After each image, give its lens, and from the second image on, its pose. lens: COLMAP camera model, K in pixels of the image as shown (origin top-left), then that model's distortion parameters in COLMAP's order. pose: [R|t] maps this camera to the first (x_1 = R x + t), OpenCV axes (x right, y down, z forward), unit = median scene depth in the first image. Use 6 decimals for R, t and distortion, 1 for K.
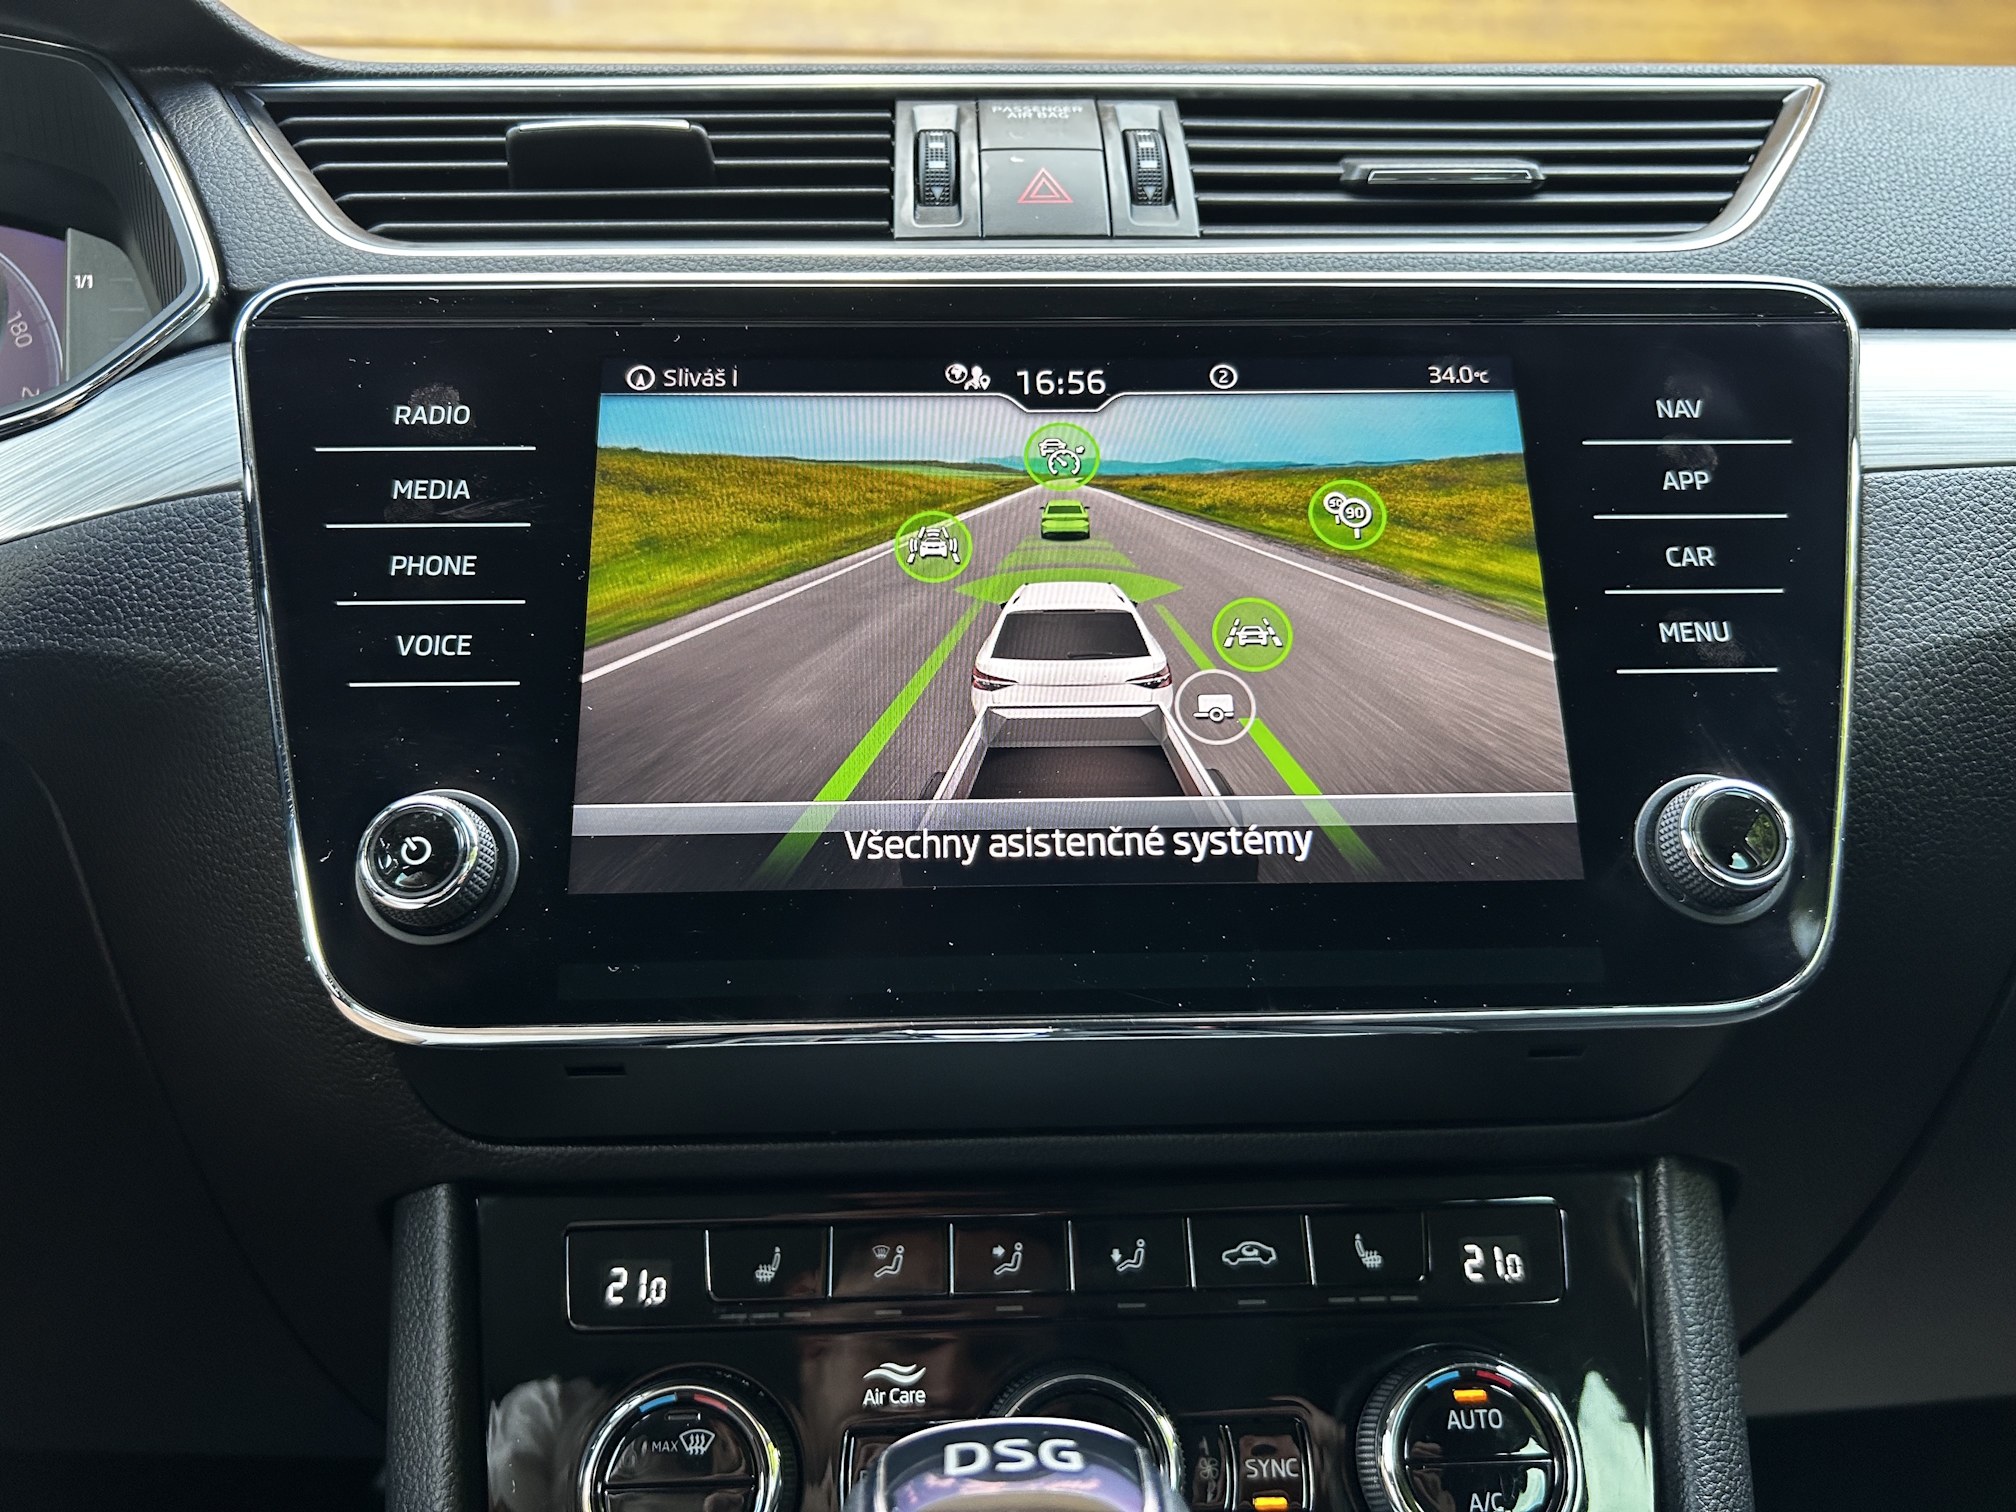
lens RADIAL K [[1552.6, 0, 997.5], [0, 1552.6, 760.7], [0, 0, 1]] dist [0.029706, -0.039178]
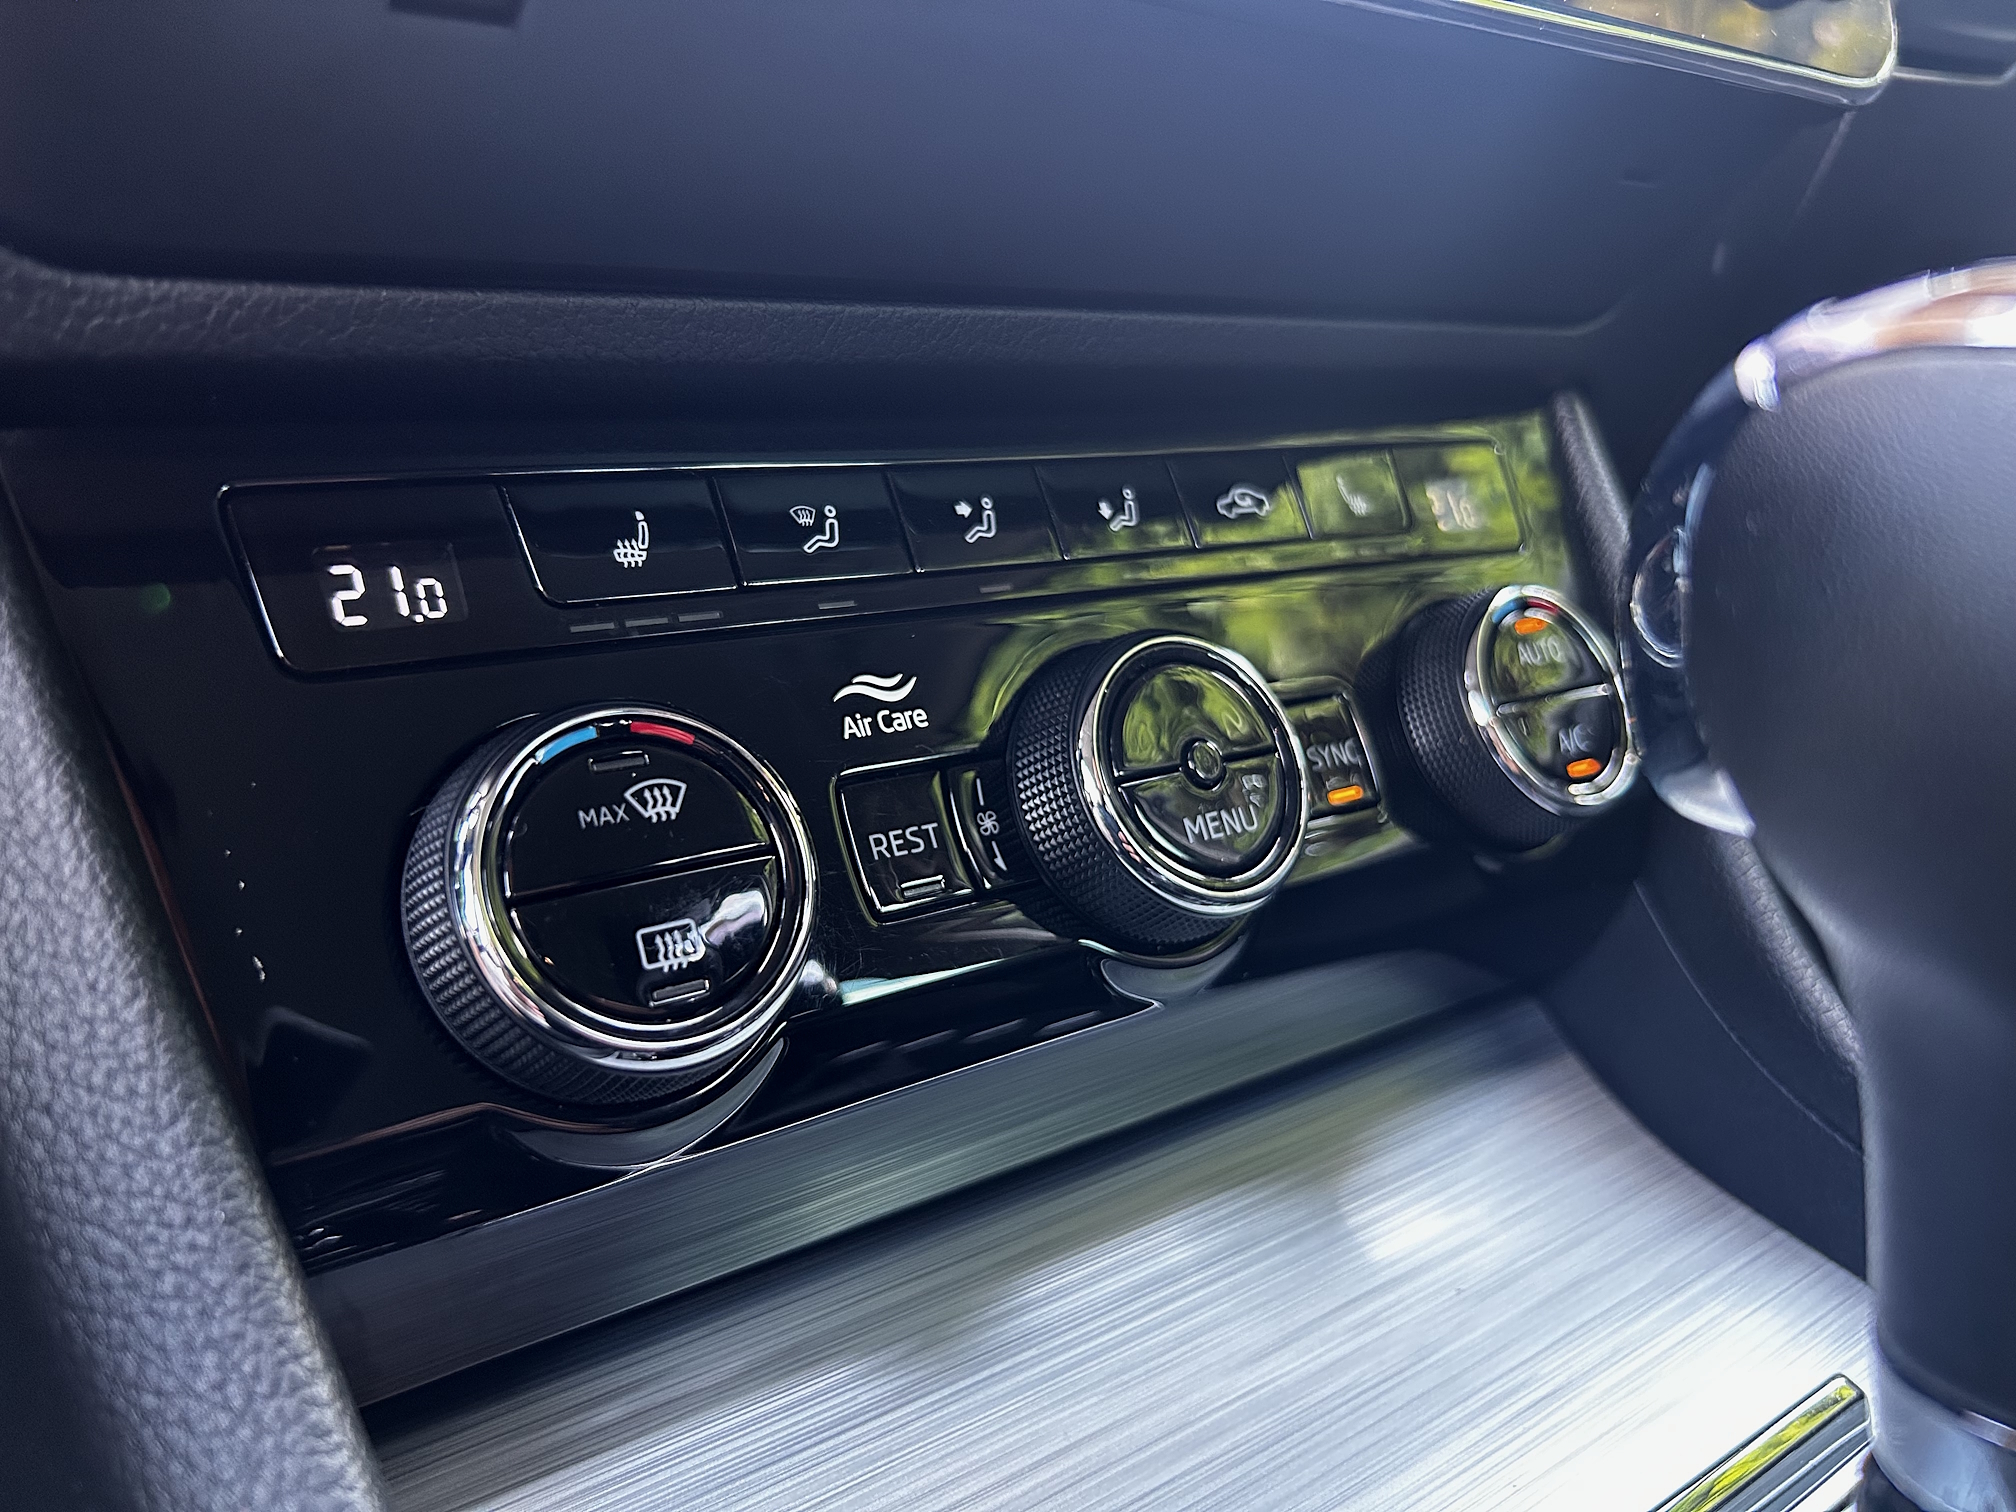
lens RADIAL K [[1552.6, 0, 928.6], [0, 1552.6, 666.4], [0, 0, 1]] dist [0.029706, -0.039178]
pose [[0.830303, -0.084505, 0.550868, -0.376515], [0.024350, 0.992994, 0.115627, 0.313654], [-0.556780, -0.082592, 0.826544, 0.489946]]
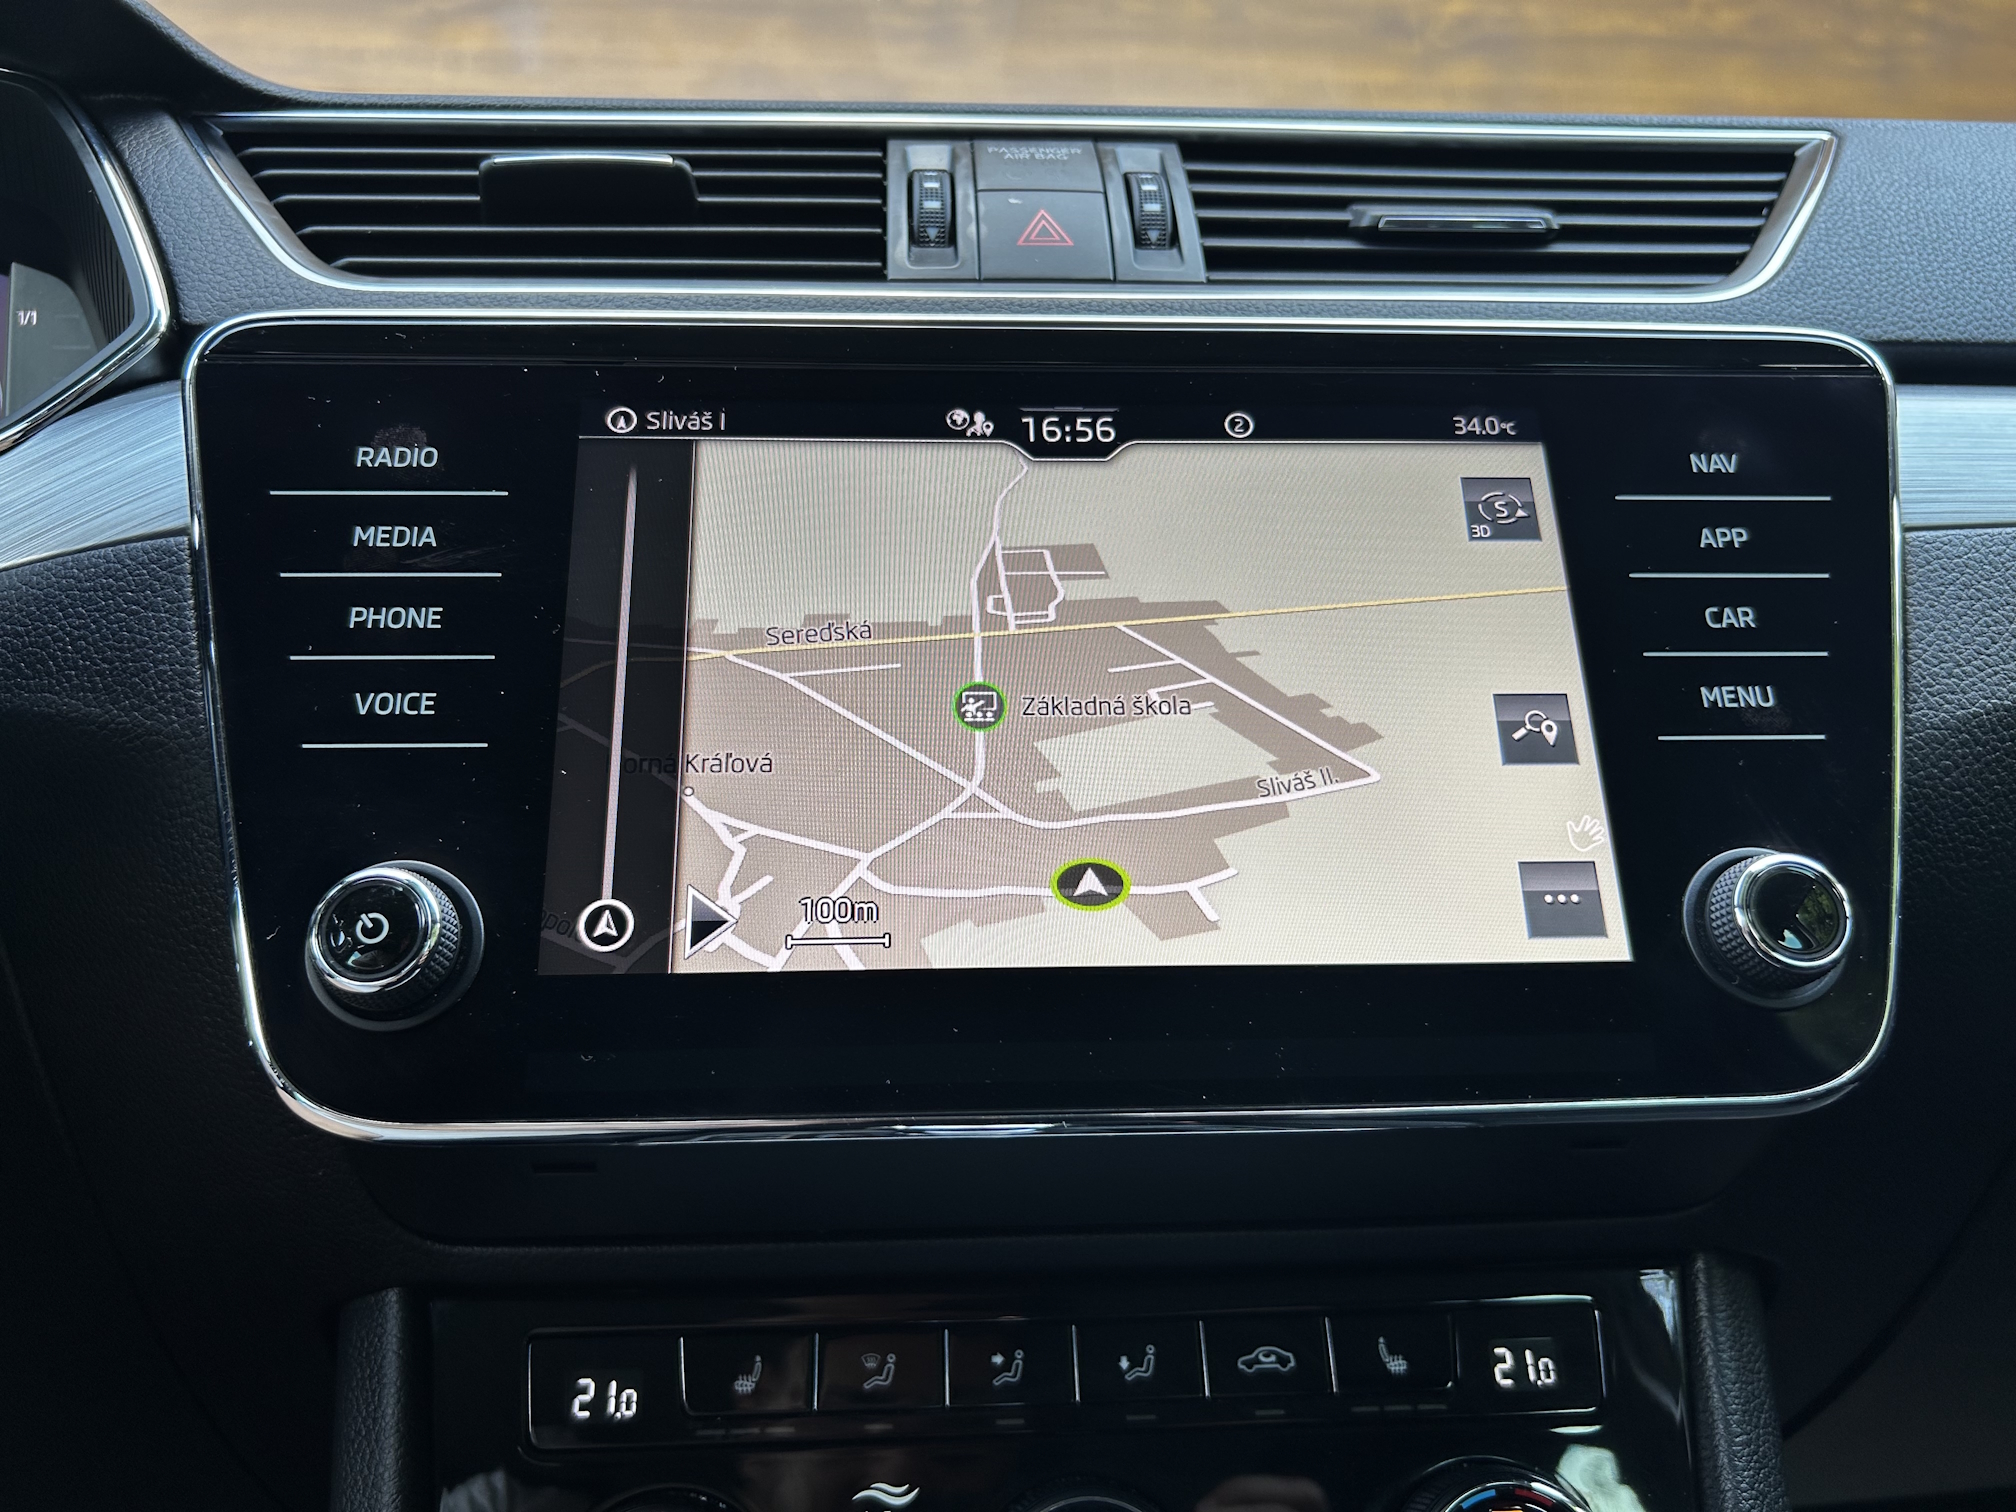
lens RADIAL K [[1552.6, 0, 997.2], [0, 1552.6, 764.1], [0, 0, 1]] dist [0.029706, -0.039178]
pose [[0.999666, 0.004386, 0.025464, -0.025378], [-0.003523, 0.999422, -0.033824, -0.007504], [-0.025597, 0.033723, 0.999103, 0.062139]]
